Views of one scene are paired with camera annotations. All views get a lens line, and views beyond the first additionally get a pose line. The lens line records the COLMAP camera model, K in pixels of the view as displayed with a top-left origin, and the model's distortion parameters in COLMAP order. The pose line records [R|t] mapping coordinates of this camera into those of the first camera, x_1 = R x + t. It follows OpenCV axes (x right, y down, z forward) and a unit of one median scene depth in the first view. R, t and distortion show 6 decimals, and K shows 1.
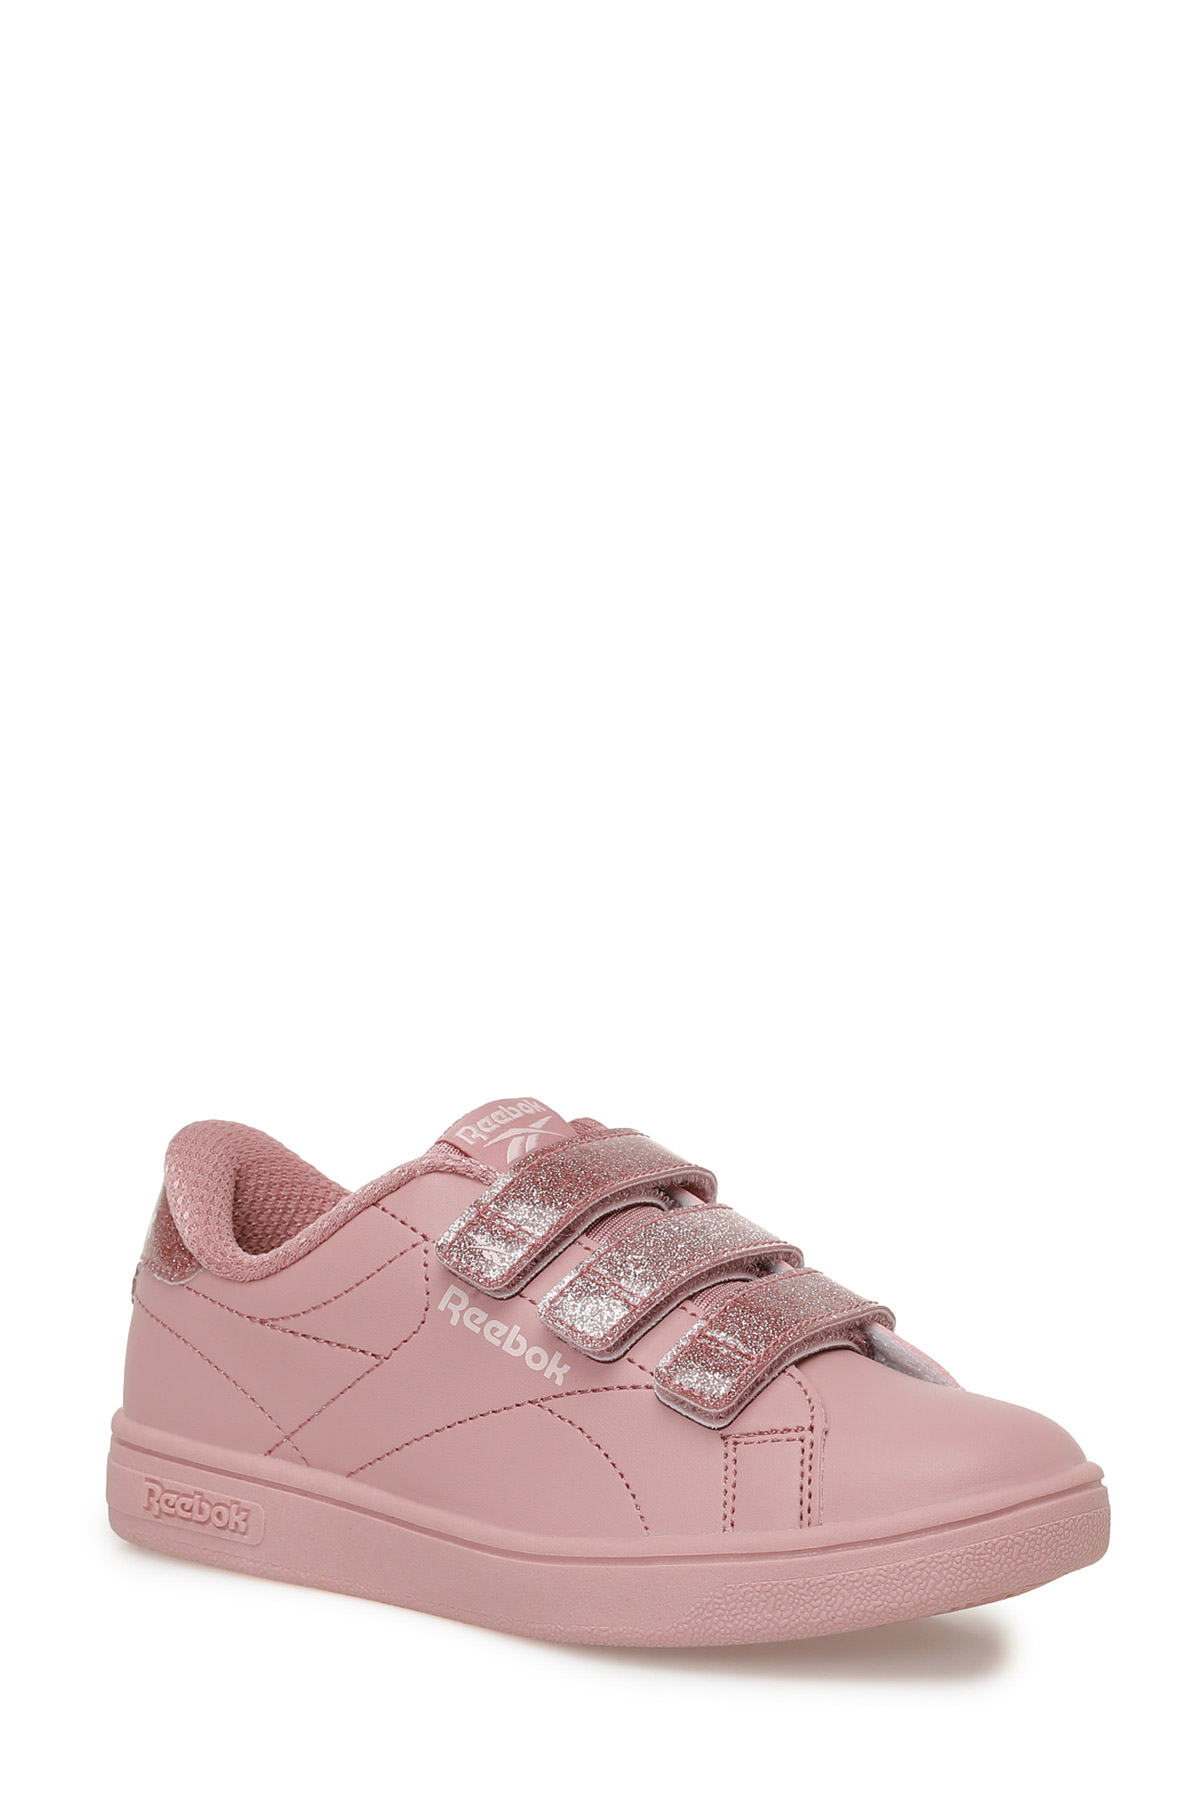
lens RADIAL K [[6020.3, 0, 600.0], [0, 6020.3, 900.0], [0, 0, 1]] dist [0.003253, 0.102157]
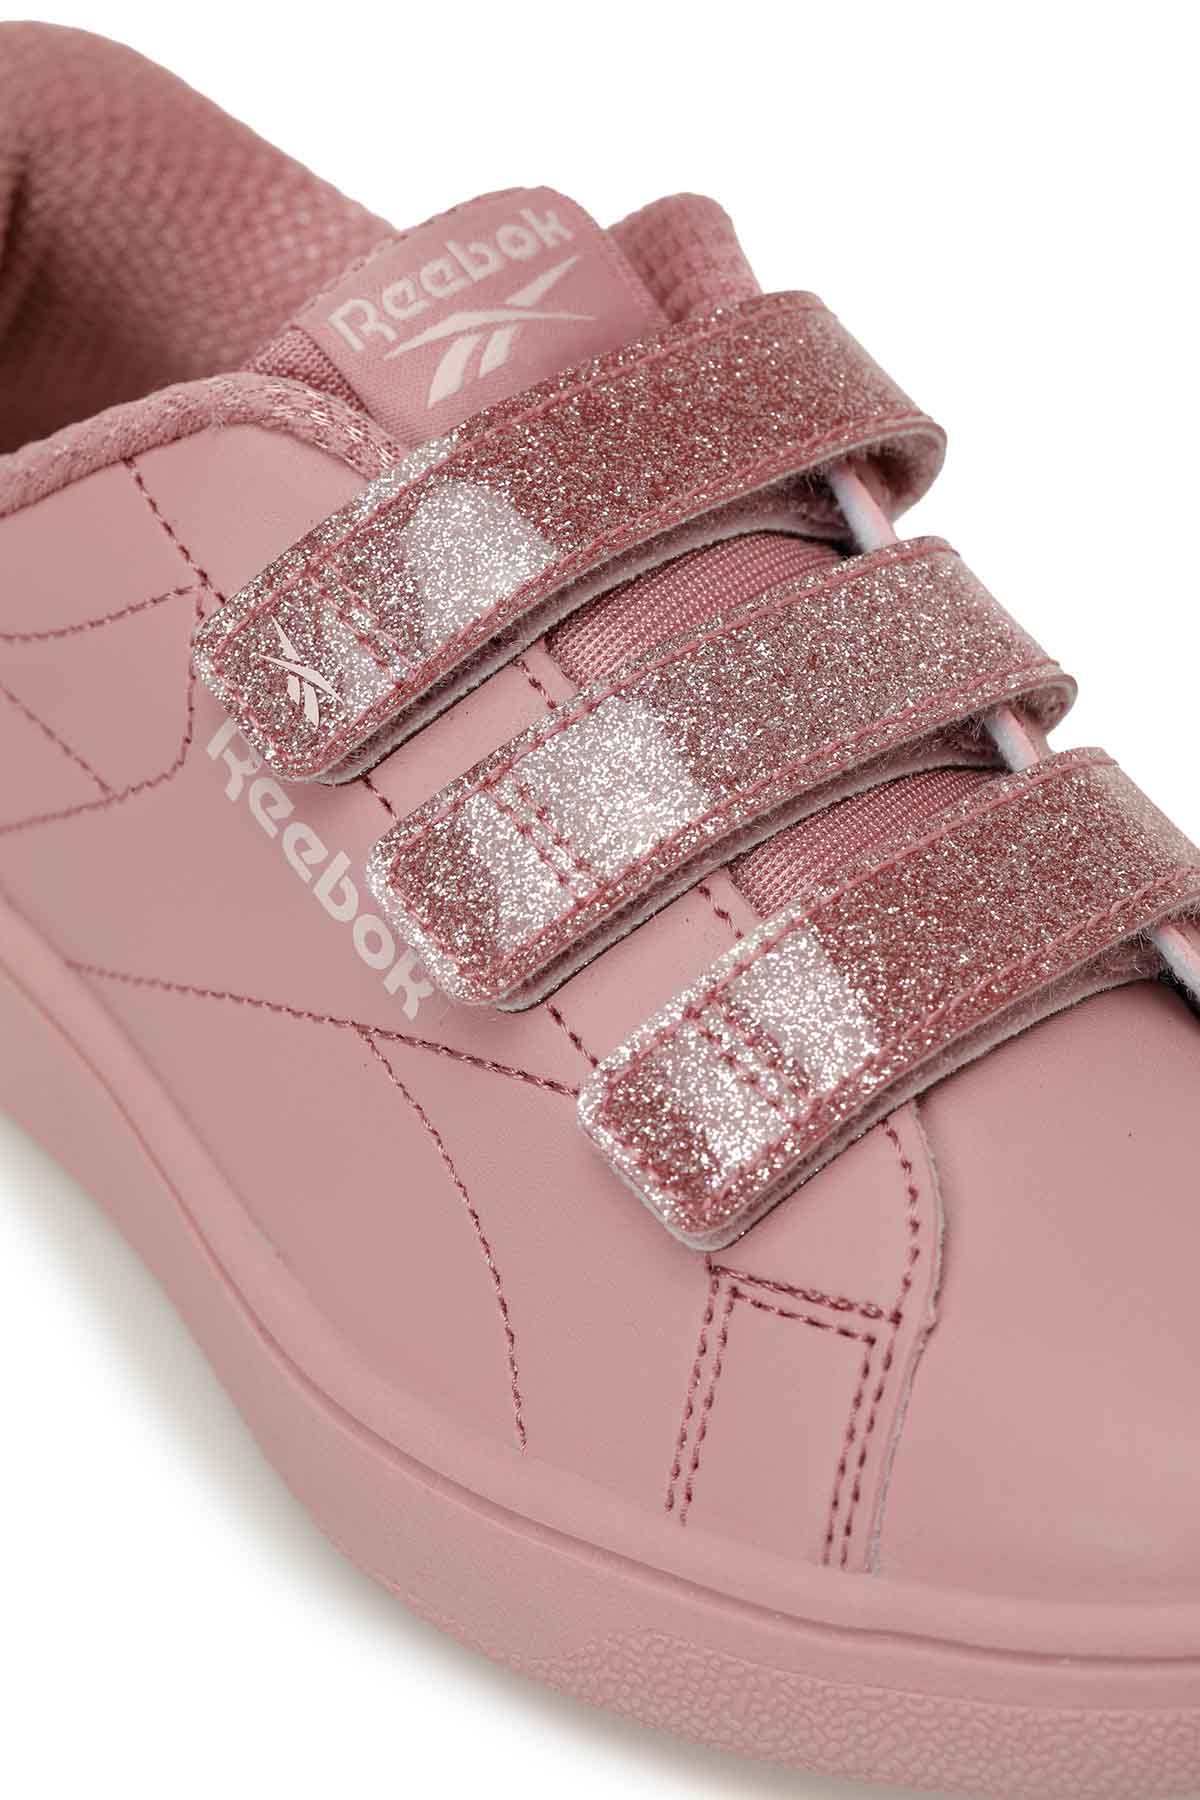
lens RADIAL K [[6020.3, 0, 600.0], [0, 6020.3, 900.0], [0, 0, 1]] dist [0.003253, 0.102157]
pose [[0.975928, 0.157363, -0.151004, 0.072346], [-0.082489, 0.907277, 0.412364, -0.111401], [0.201894, -0.389982, 0.898417, 0.600880]]
